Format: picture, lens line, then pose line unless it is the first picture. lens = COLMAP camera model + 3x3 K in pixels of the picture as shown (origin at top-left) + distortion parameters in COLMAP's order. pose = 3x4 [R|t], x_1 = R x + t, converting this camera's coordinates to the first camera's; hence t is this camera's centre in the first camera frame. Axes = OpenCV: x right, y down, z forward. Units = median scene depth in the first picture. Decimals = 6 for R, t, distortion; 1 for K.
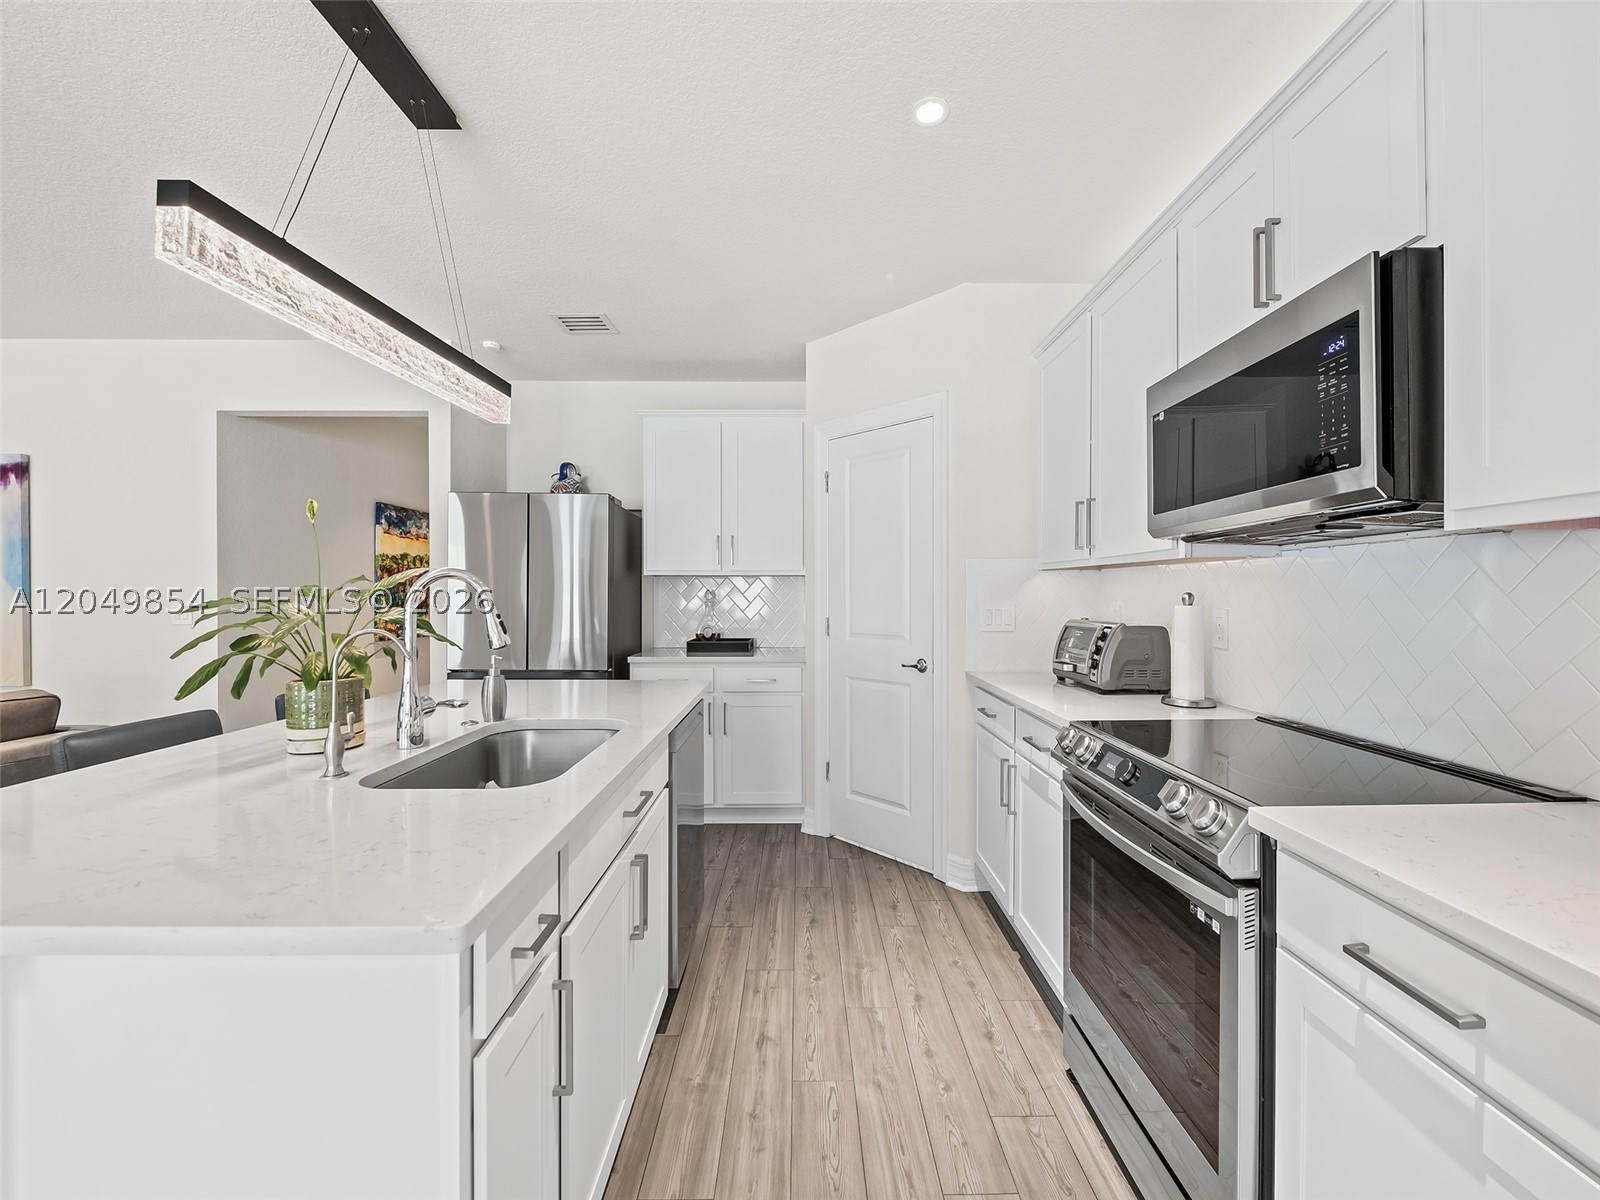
lens RADIAL K [[635.7, 0, 803.5], [0, 635.7, 592.0], [0, 0, 1]] dist [0.019944, -0.000003]
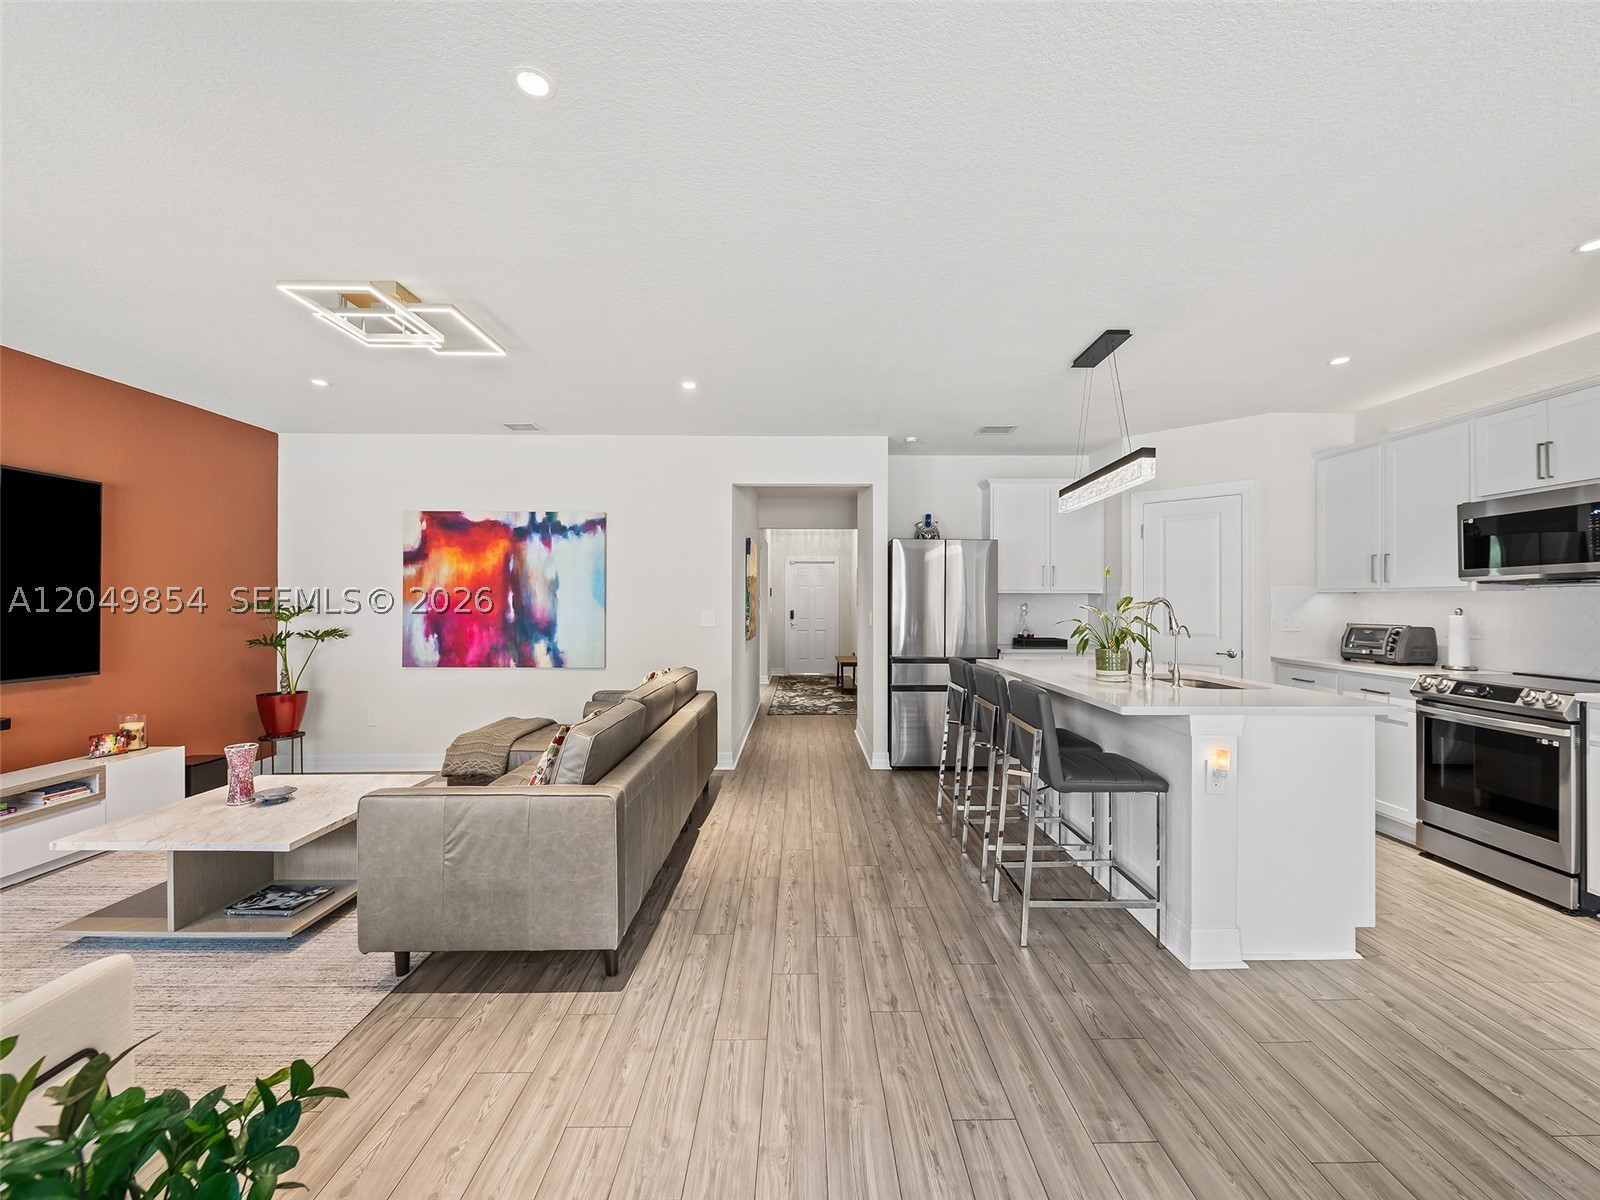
lens RADIAL K [[630.6, 0, 808.8], [0, 630.6, 598.7], [0, 0, 1]] dist [0.001405, -0.003317]
pose [[0.999938, 0.003820, 0.010464, -0.892121], [-0.003756, 0.999975, -0.006064, -0.006836], [-0.010487, 0.006024, 0.999927, -0.549898]]
